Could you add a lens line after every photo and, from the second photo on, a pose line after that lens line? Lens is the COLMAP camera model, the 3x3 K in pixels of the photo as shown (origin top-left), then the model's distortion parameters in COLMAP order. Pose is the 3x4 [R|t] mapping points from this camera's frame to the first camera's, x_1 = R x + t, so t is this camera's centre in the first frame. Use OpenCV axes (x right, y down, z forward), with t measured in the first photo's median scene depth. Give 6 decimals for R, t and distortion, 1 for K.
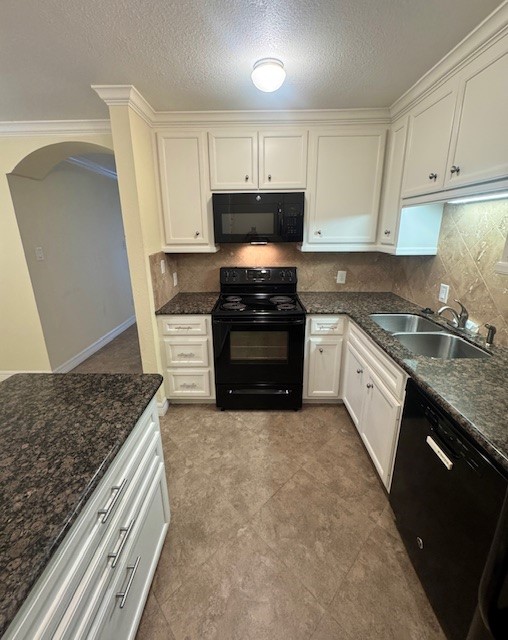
lens RADIAL K [[271.0, 0, 253.8], [0, 271.0, 301.2], [0, 0, 1]] dist [-0.000376, -0.000049]
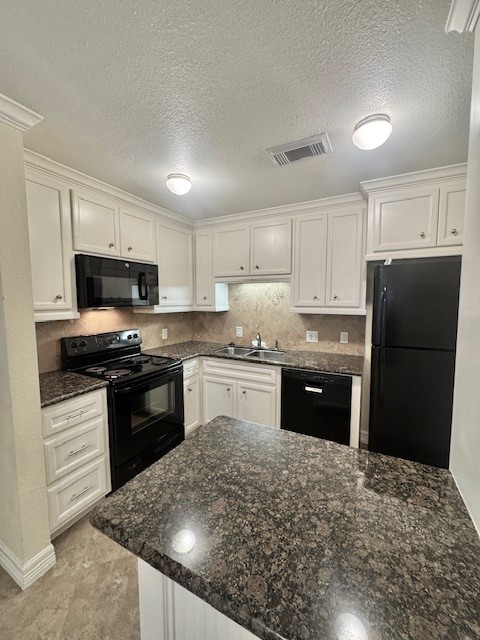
lens RADIAL K [[255.4, 0, 240.0], [0, 255.4, 320.0], [0, 0, 1]] dist [-0.000369, 0.000123]
pose [[0.449805, -0.065191, 0.890745, -0.669081], [0.228569, 0.972522, -0.044246, -0.024695], [-0.863384, 0.223499, 0.452345, 0.201770]]
